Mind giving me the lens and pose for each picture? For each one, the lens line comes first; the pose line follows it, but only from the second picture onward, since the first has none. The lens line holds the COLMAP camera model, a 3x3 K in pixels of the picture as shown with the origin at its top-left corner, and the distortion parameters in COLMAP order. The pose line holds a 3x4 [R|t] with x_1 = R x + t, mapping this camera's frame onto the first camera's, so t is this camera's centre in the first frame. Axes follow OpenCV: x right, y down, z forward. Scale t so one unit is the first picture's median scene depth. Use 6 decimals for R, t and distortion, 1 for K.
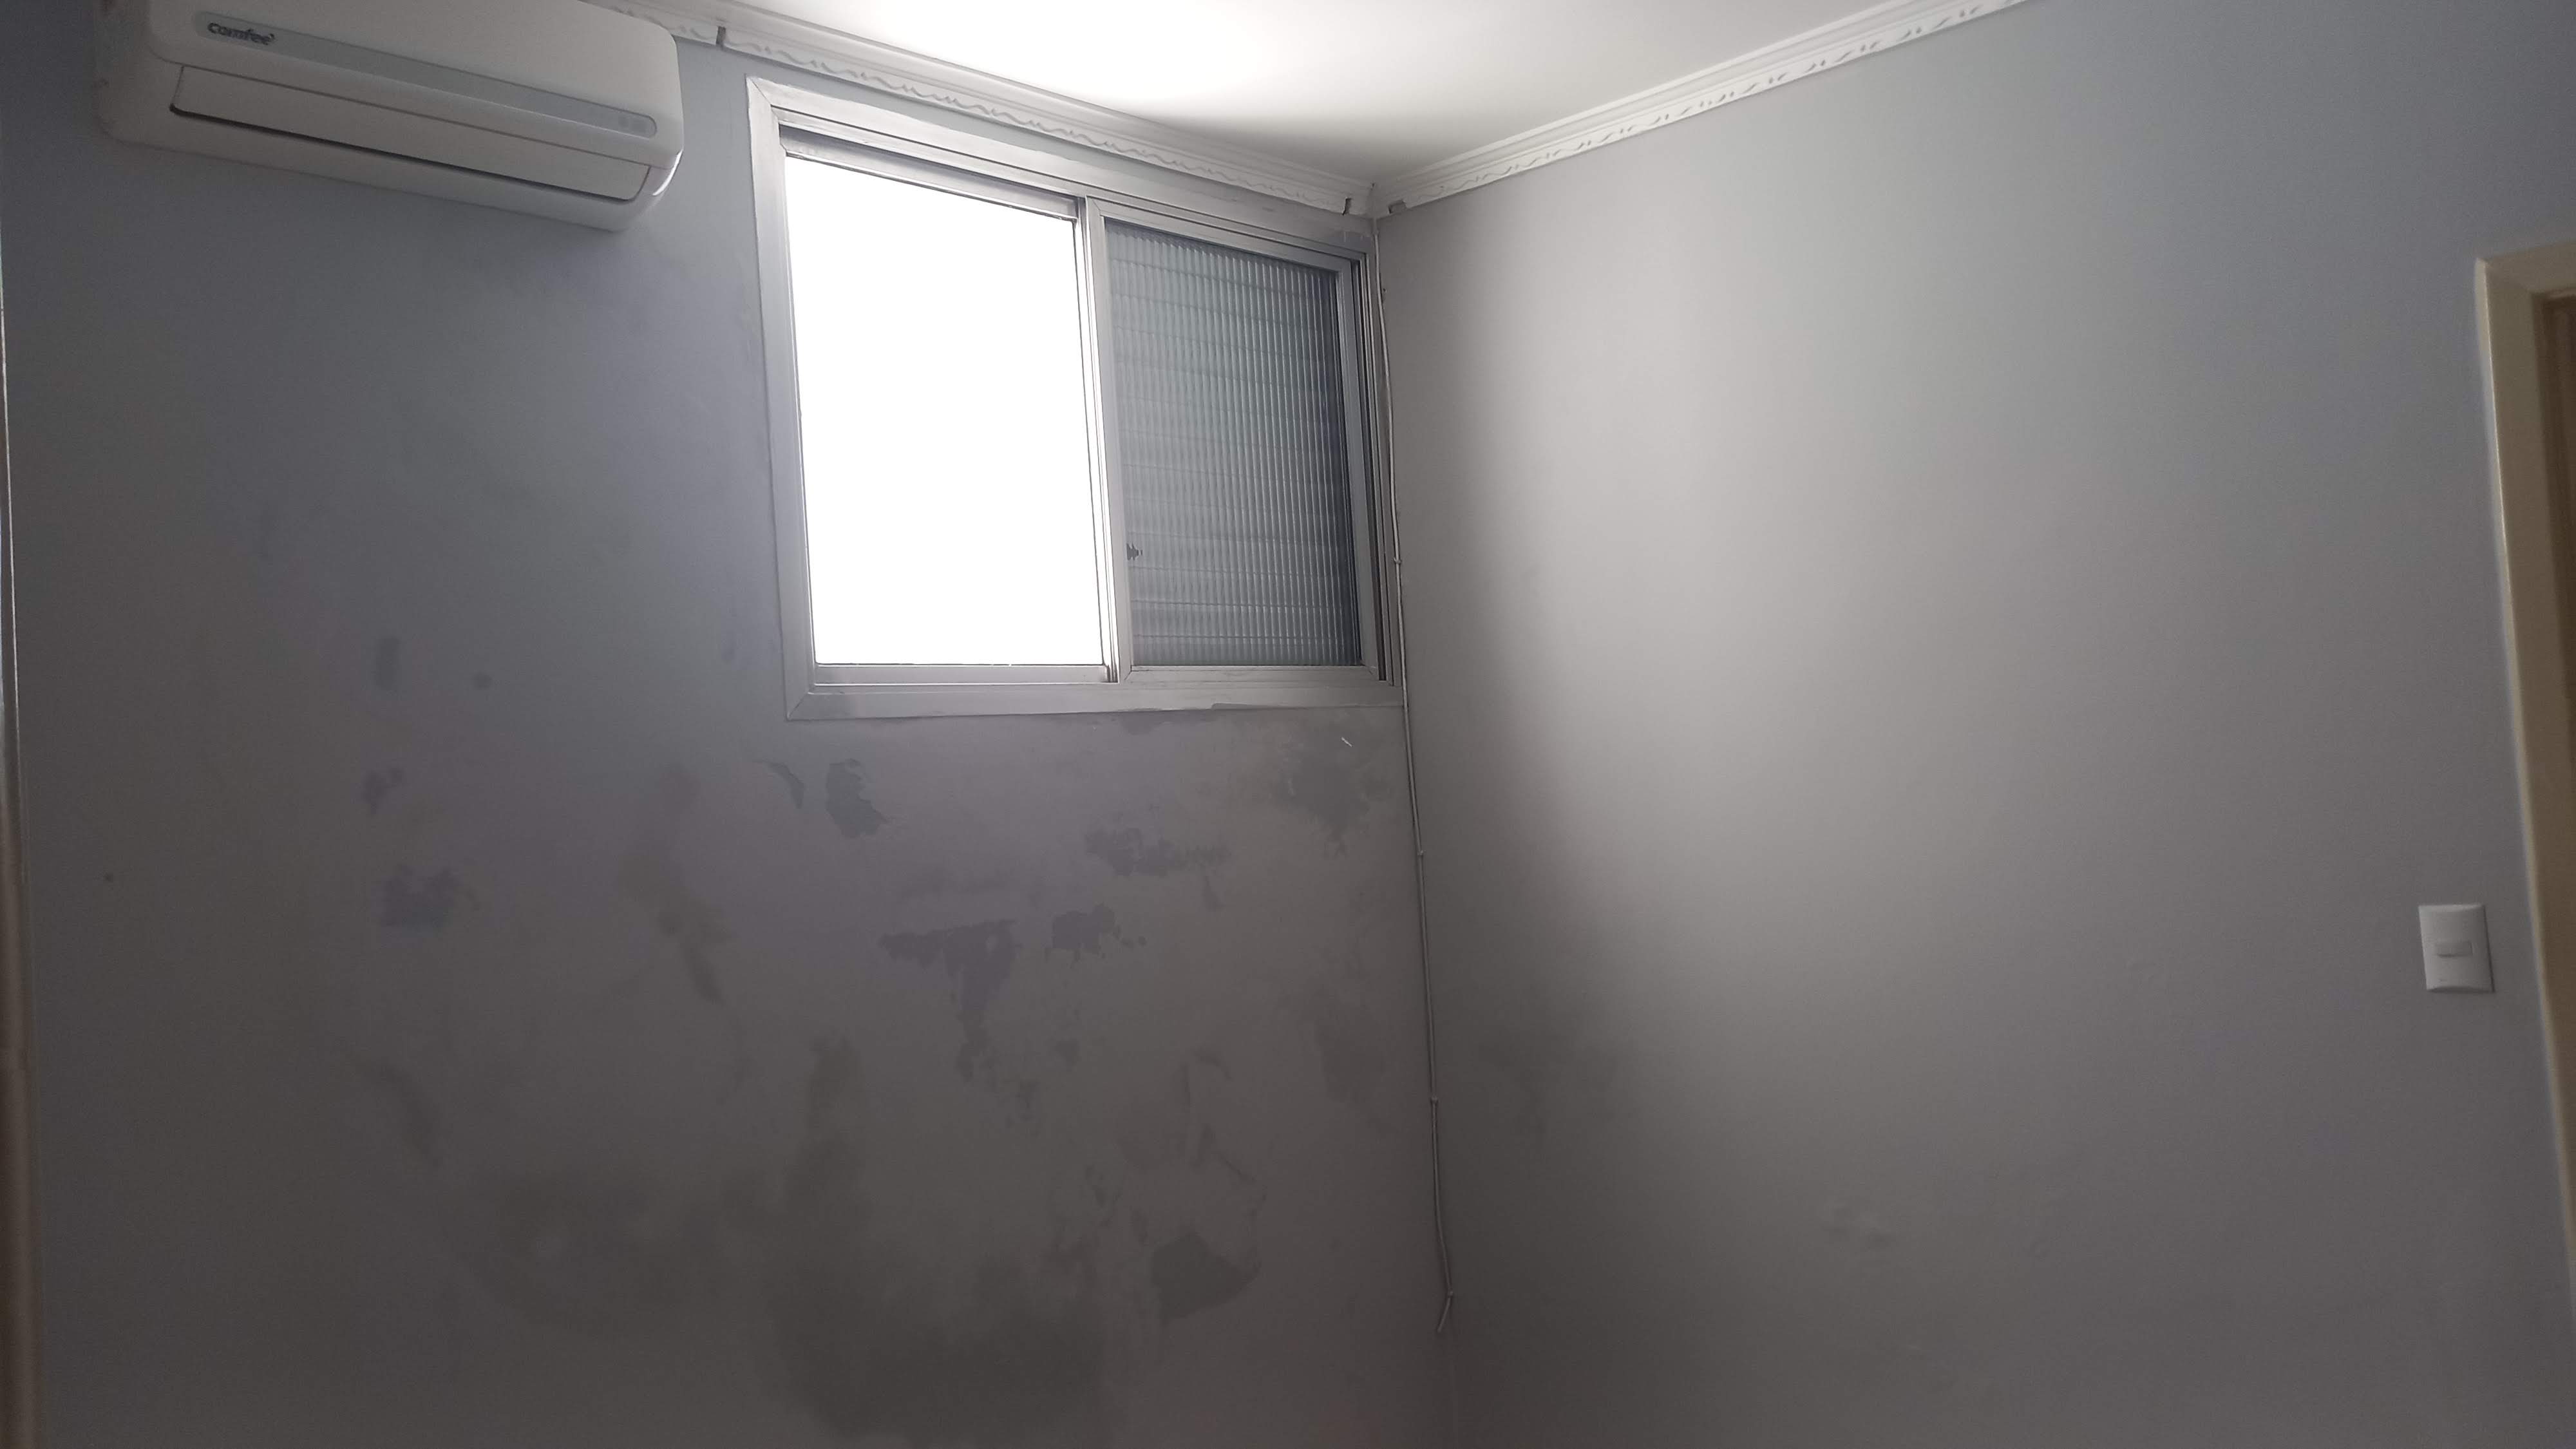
lens RADIAL K [[1915.3, 0, 1288.0], [0, 1915.3, 724.5], [0, 0, 1]] dist [0.105183, -0.127152]
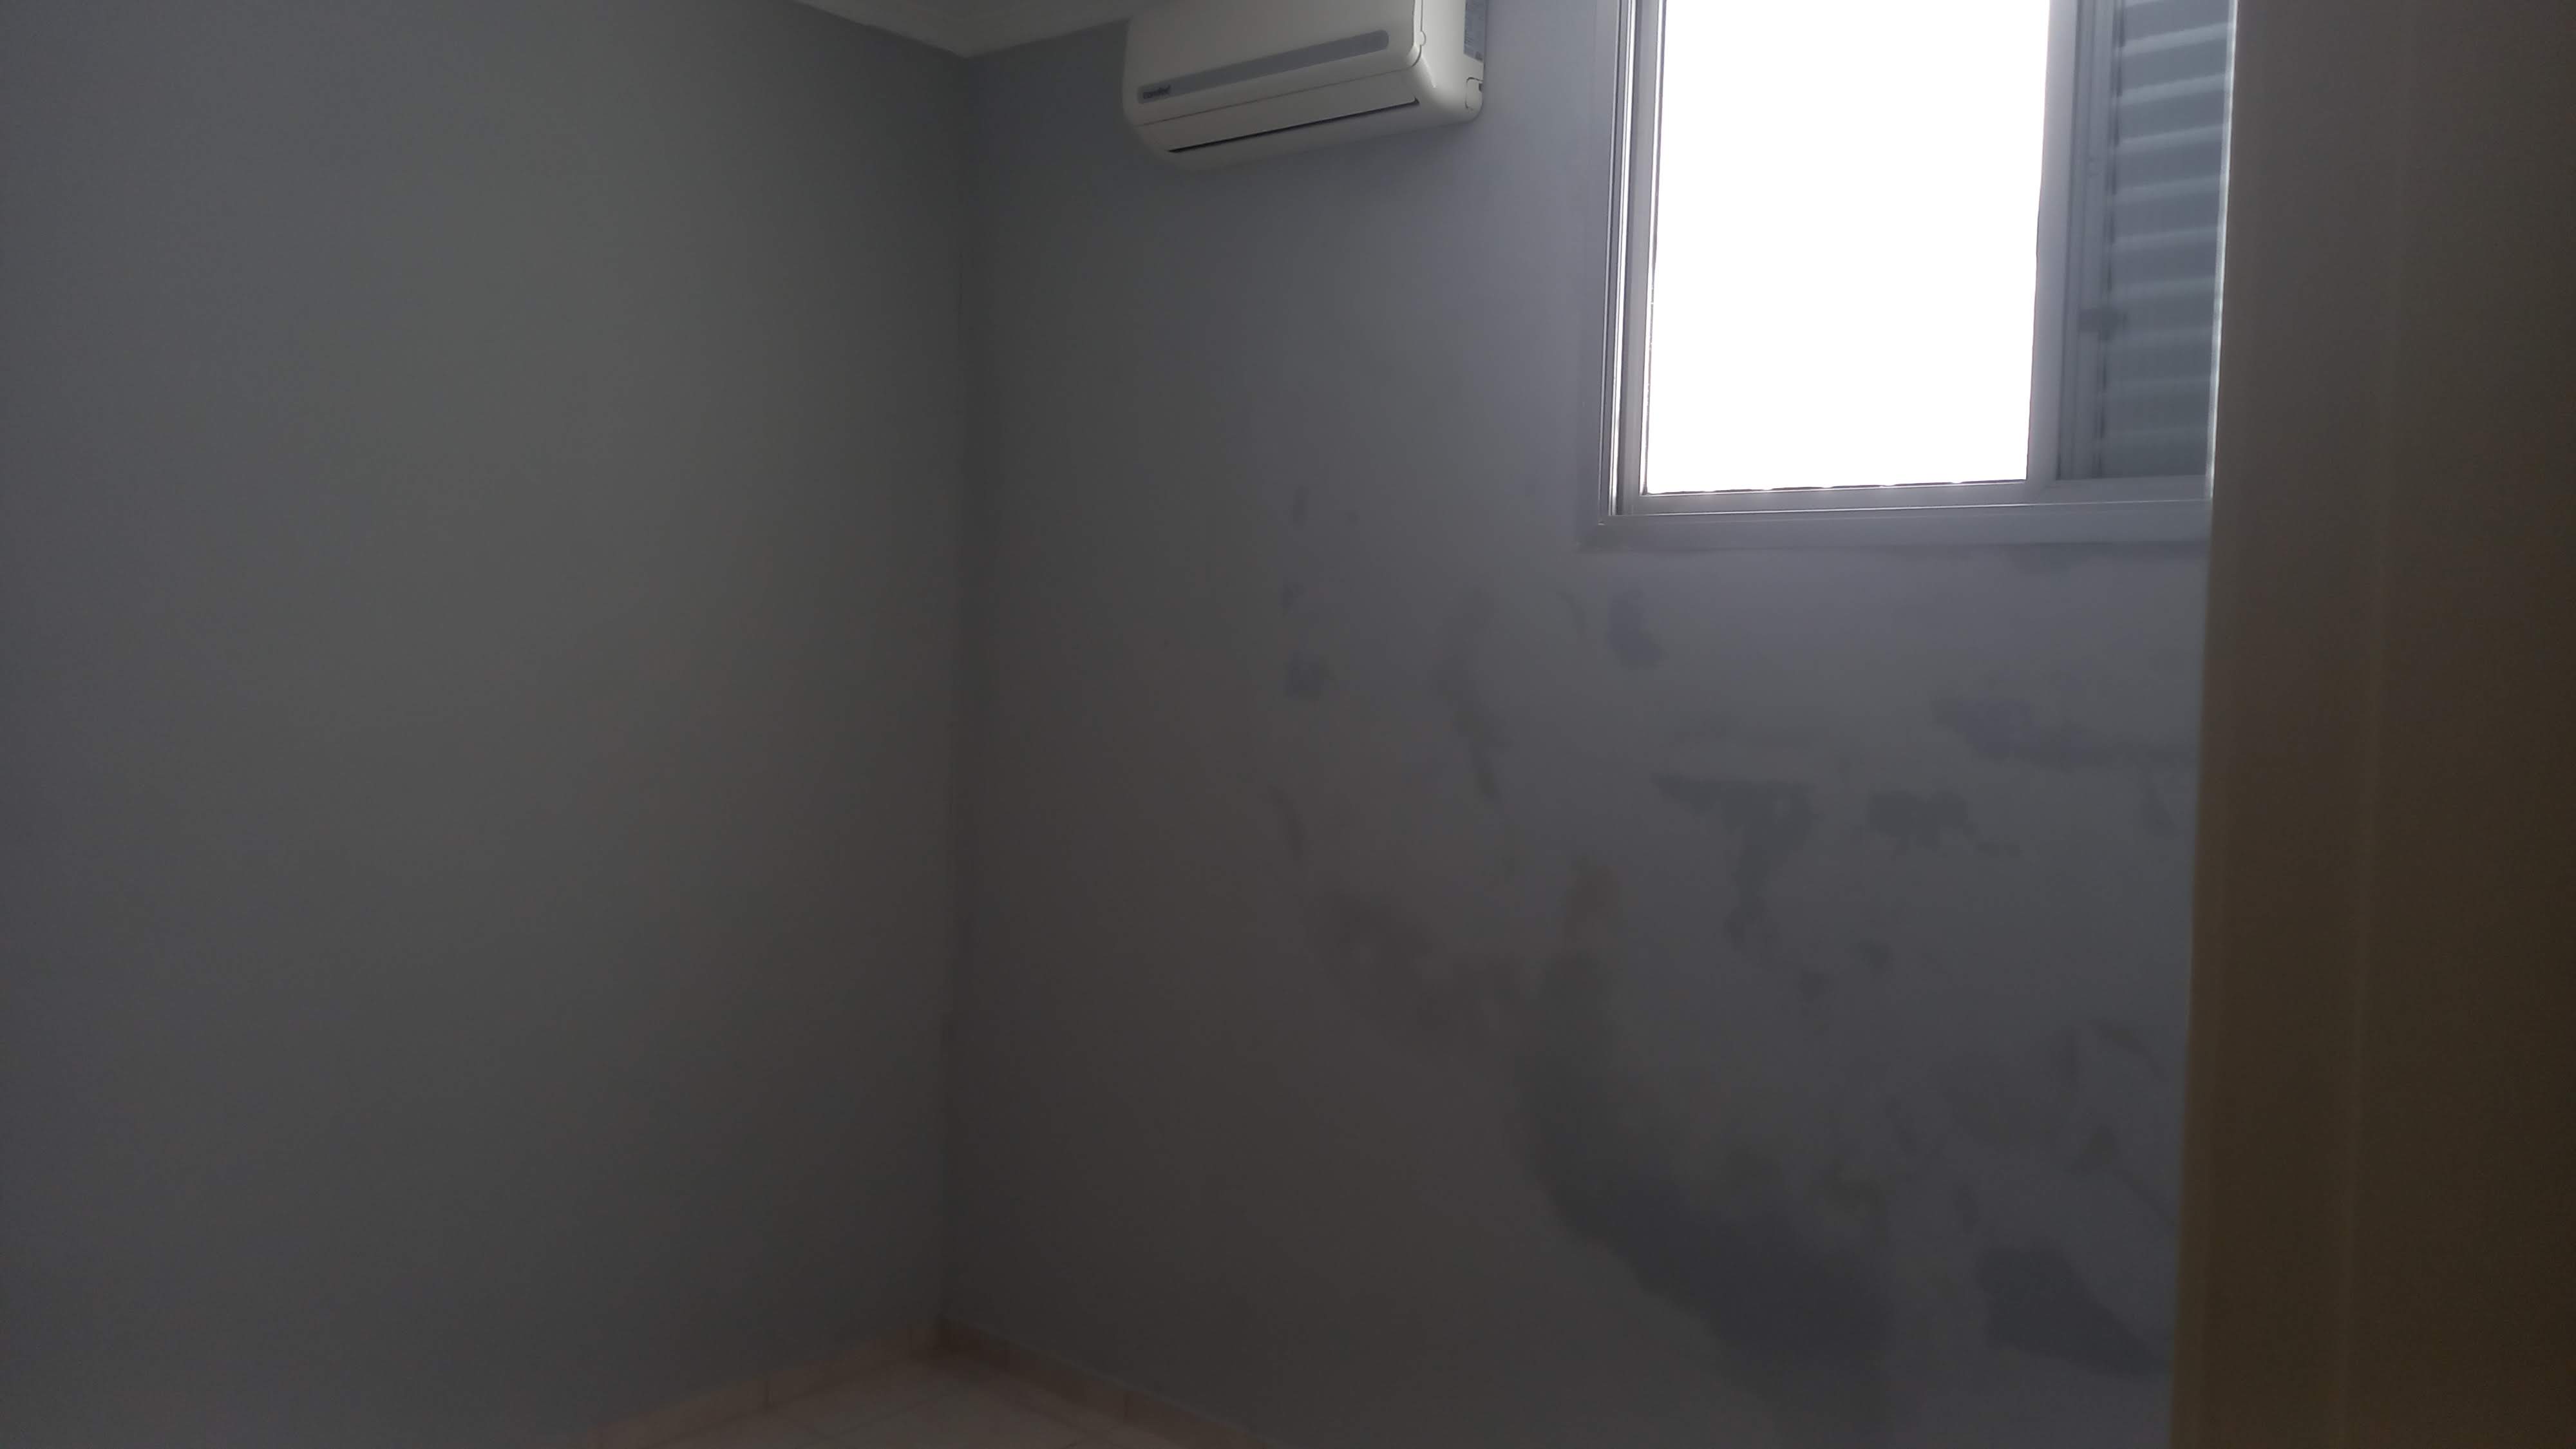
lens RADIAL K [[1915.3, 0, 1288.0], [0, 1915.3, 724.5], [0, 0, 1]] dist [0.105183, -0.127152]
pose [[0.042233, 0.103985, -0.993682, 0.720402], [-0.006076, 0.994578, 0.103820, -0.015014], [0.999089, 0.001653, 0.042636, 0.738117]]
